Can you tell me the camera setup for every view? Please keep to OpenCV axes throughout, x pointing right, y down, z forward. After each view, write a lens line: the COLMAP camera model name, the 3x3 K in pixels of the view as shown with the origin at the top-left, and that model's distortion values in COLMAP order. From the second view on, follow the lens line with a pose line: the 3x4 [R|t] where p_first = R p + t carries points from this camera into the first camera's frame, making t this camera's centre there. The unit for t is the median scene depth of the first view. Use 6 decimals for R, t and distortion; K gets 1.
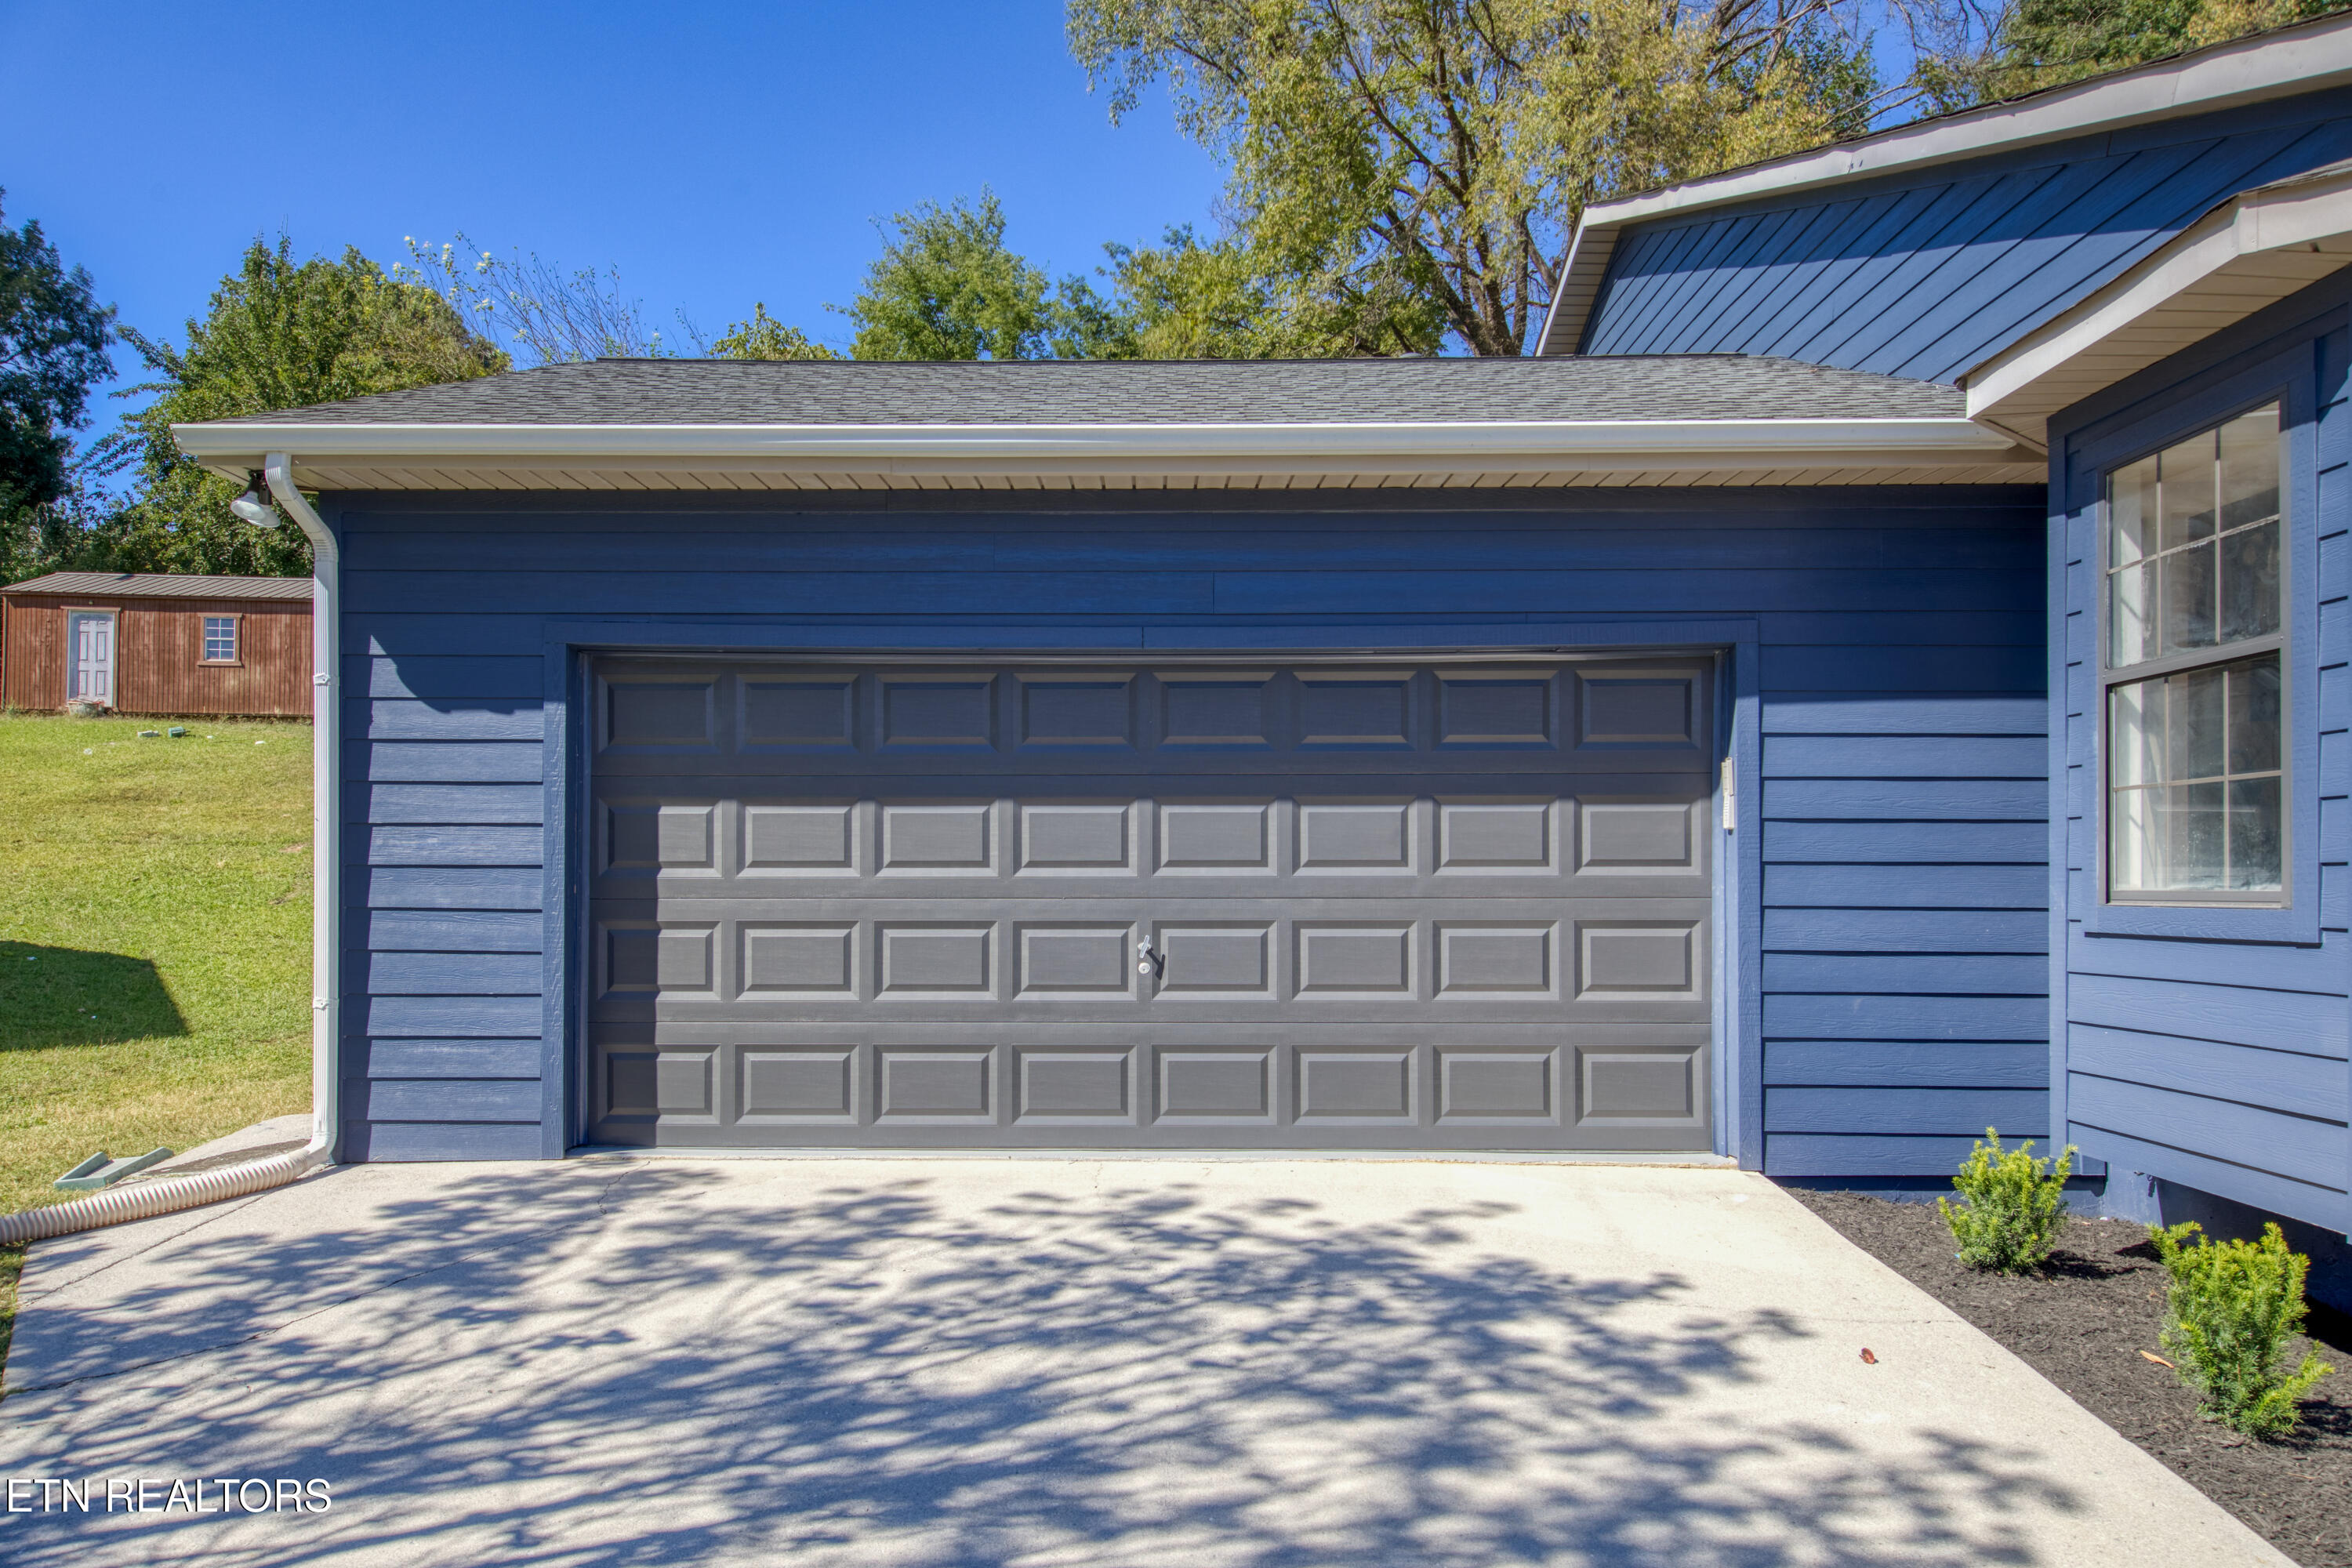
lens RADIAL K [[1617.6, 0, 1176.7], [0, 1617.6, 783.8], [0, 0, 1]] dist [0.023380, -0.002064]
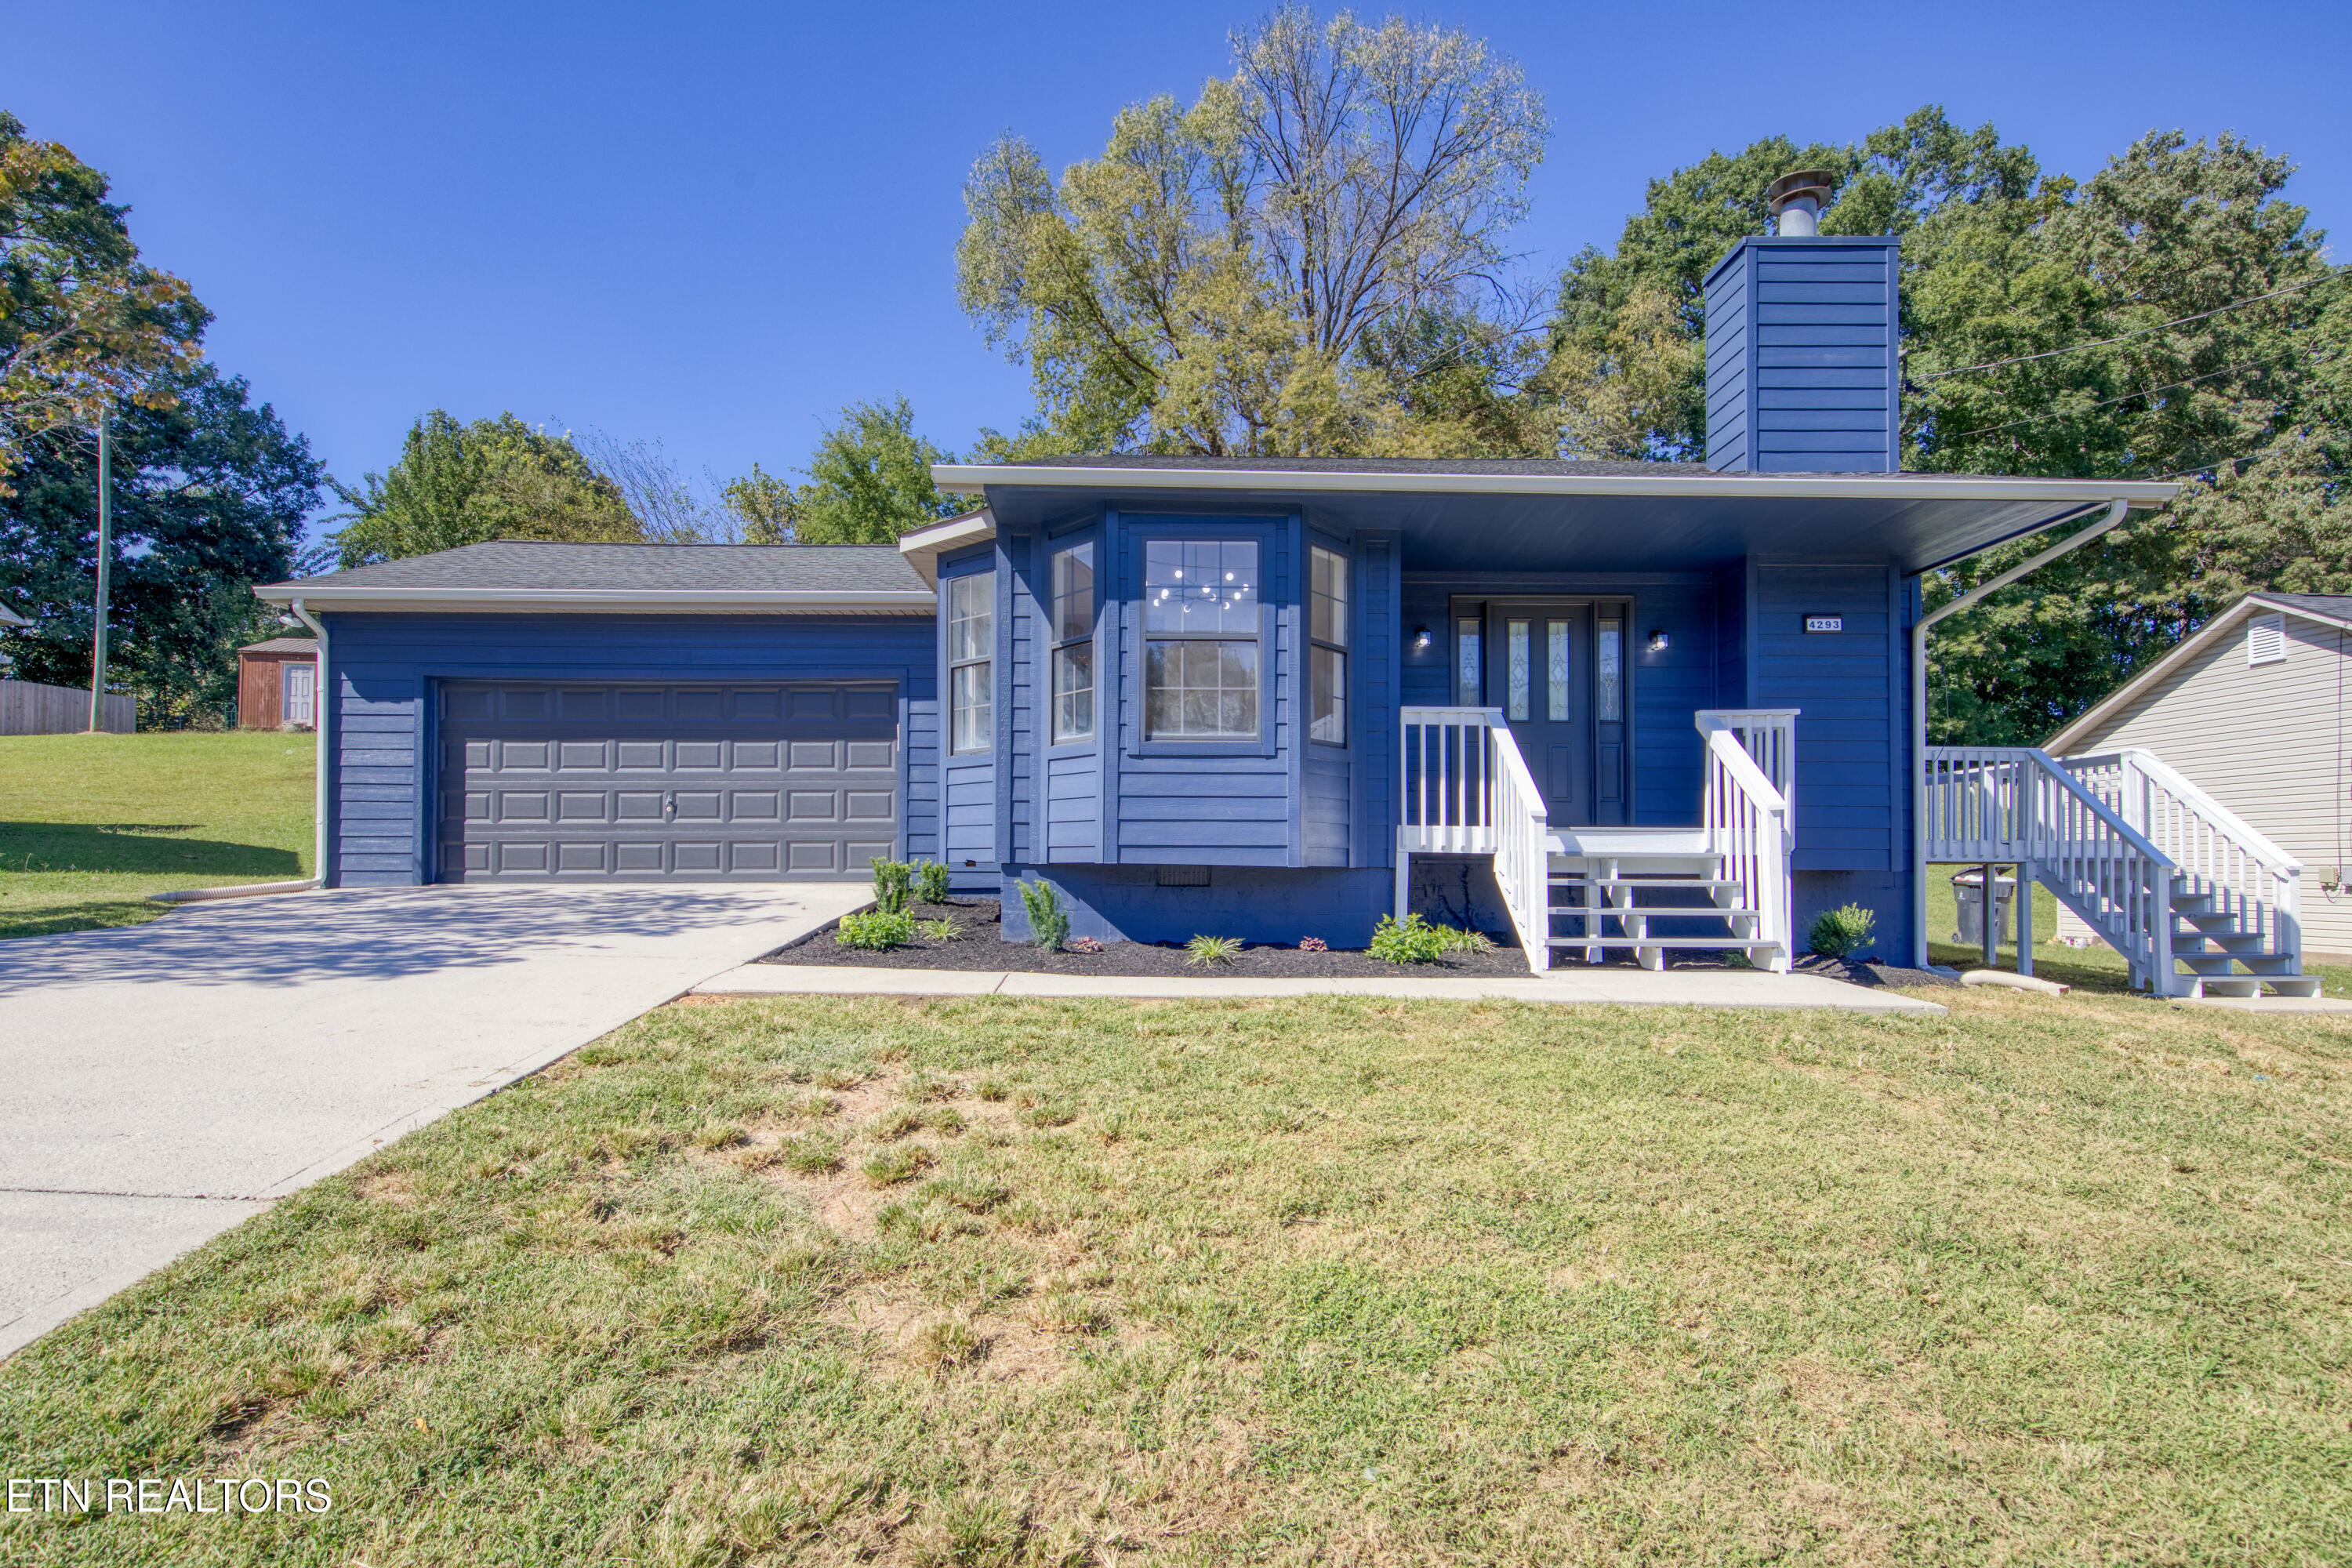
lens RADIAL K [[1160.5, 0, 1174.9], [0, 1160.5, 785.8], [0, 0, 1]] dist [0.003306, 0.000168]
pose [[0.998974, 0.000184, 0.045295, 0.108787], [0.000034, 0.999988, -0.004805, 0.014310], [-0.045295, 0.004801, 0.998962, -0.128456]]
